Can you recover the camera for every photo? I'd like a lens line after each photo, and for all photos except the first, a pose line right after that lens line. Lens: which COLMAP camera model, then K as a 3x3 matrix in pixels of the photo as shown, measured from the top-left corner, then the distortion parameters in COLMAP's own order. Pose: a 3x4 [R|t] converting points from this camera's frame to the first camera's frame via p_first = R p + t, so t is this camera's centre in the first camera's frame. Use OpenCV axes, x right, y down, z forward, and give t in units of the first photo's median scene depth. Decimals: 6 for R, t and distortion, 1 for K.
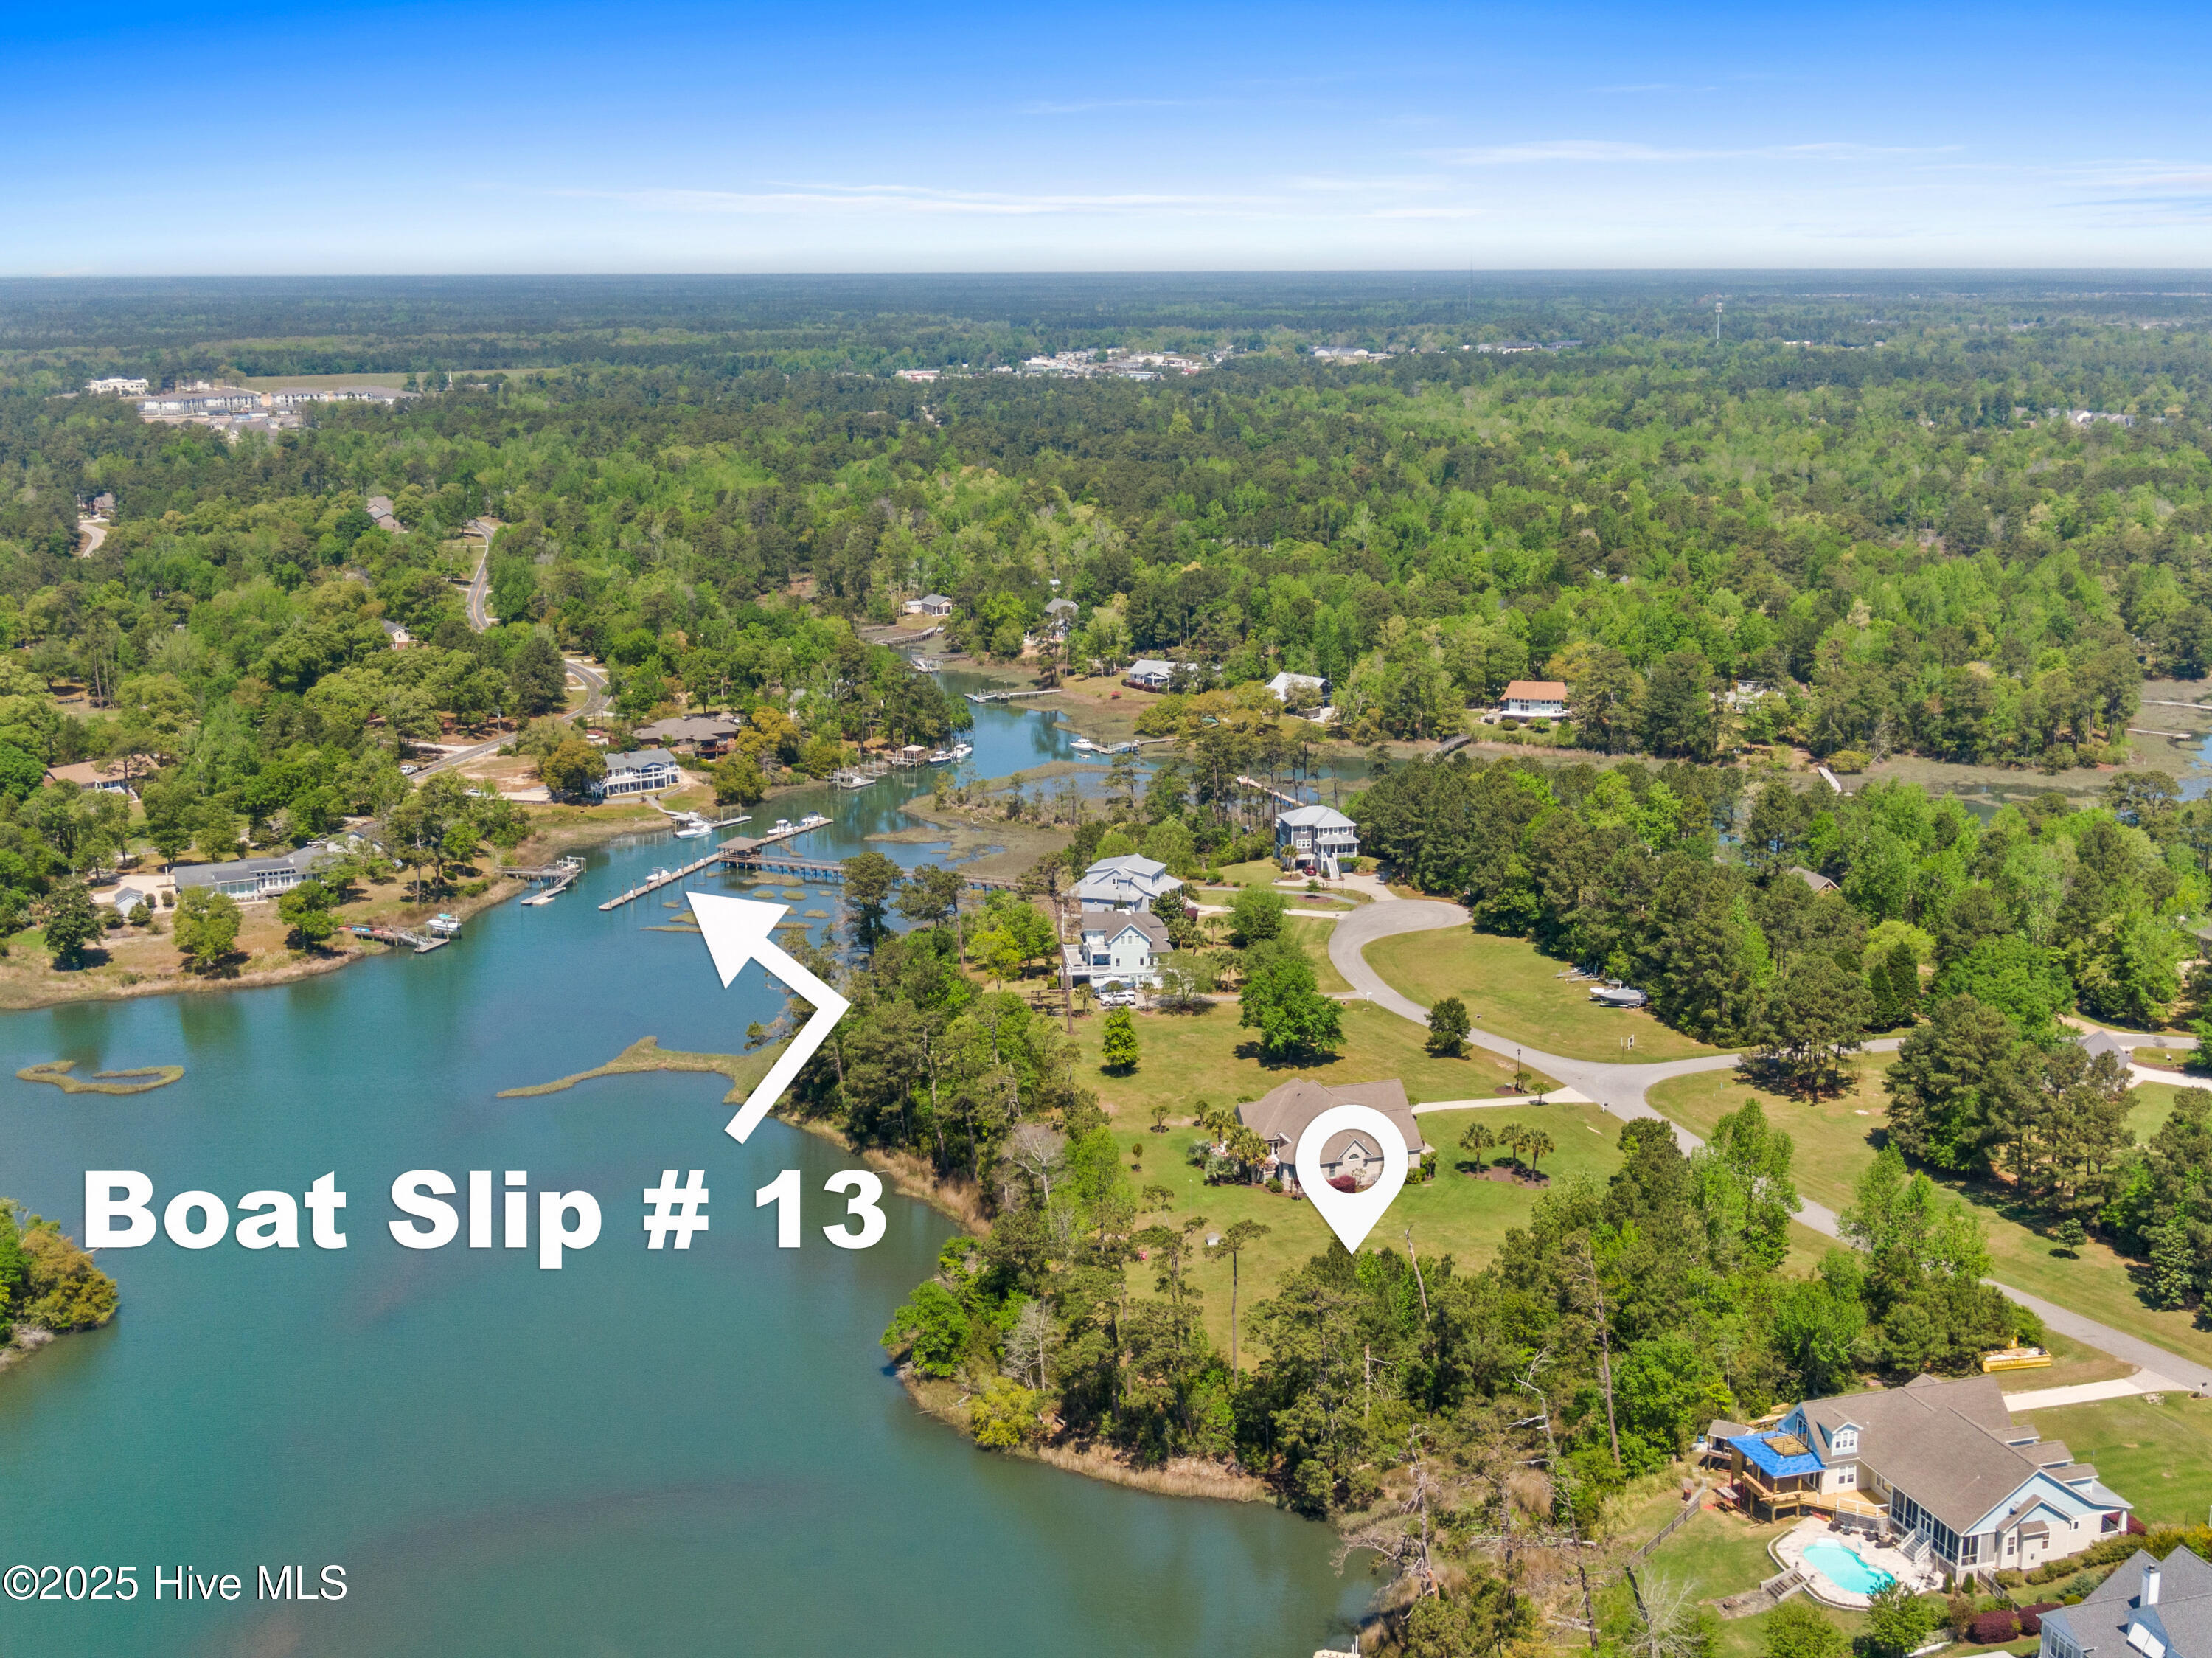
lens RADIAL K [[2685.2, 0, 1106.0], [0, 2685.2, 829.0], [0, 0, 1]] dist [0.247129, 0.021187]
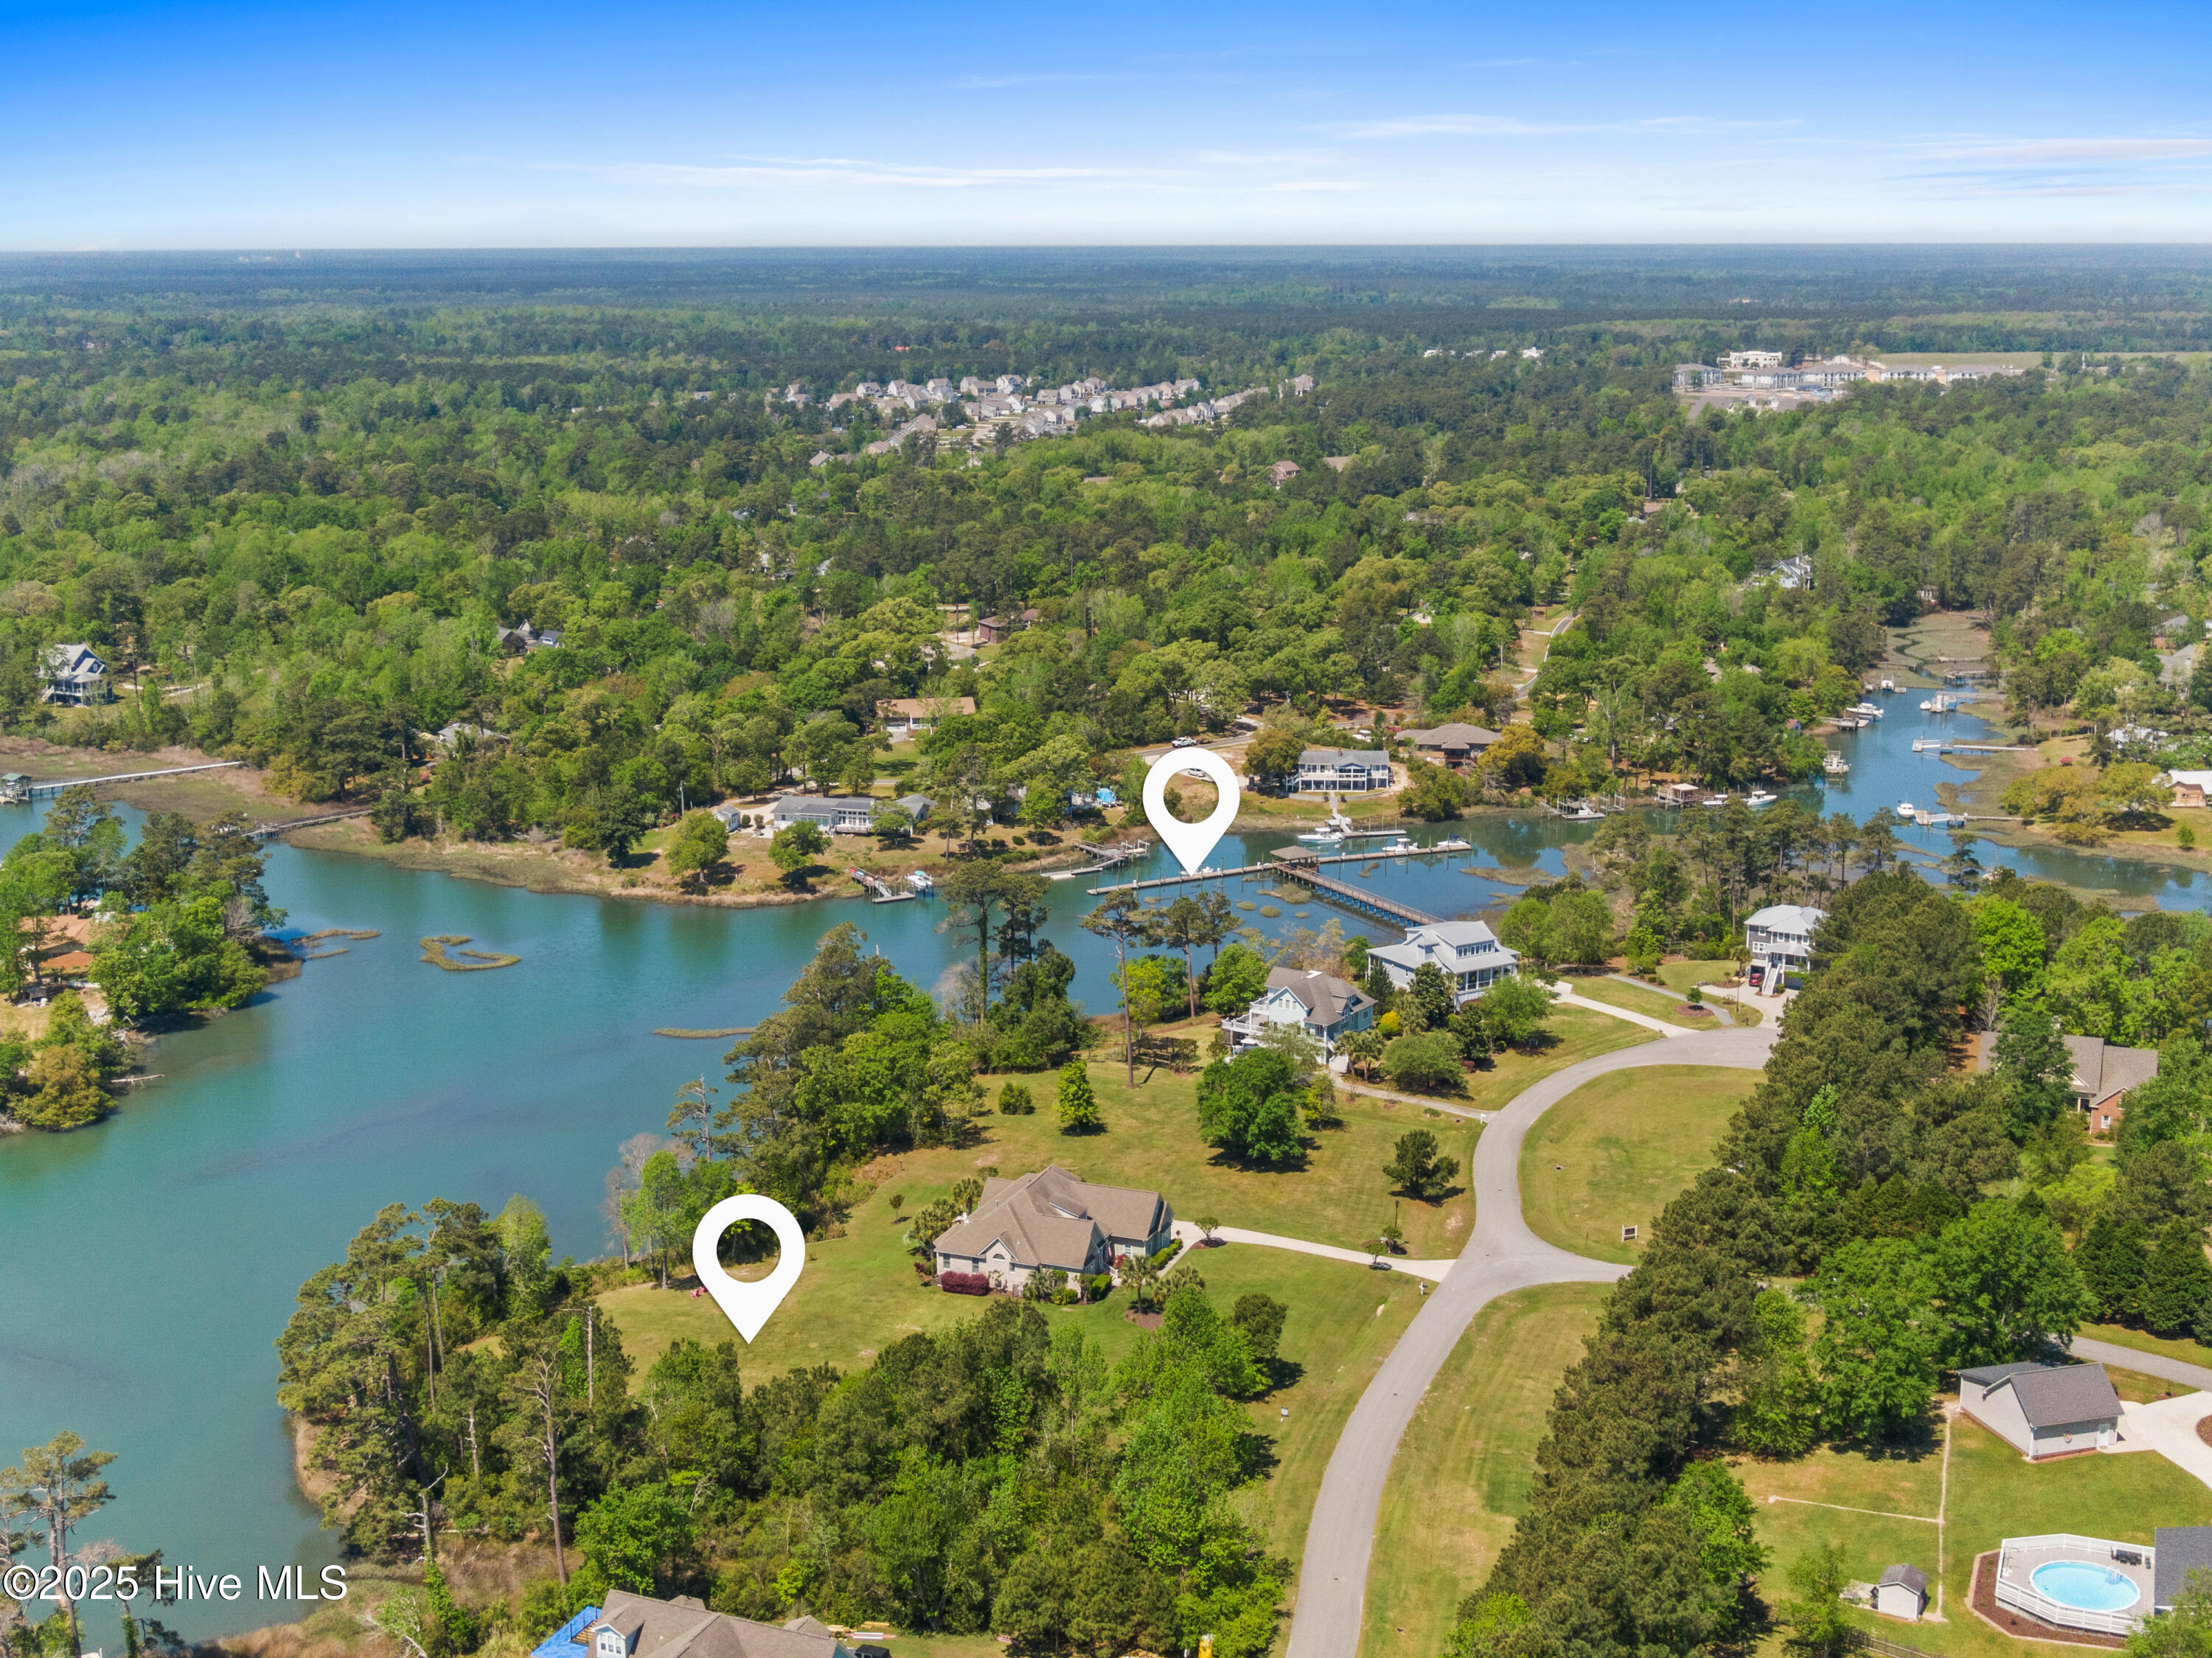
lens RADIAL K [[2802.5, 0, 1106.0], [0, 2802.5, 829.0], [0, 0, 1]] dist [0.229682, -0.006129]
pose [[0.772197, 0.139891, -0.619793, 0.588756], [-0.138071, 0.989097, 0.051224, -0.061461], [0.620201, 0.046020, 0.783092, 0.251841]]
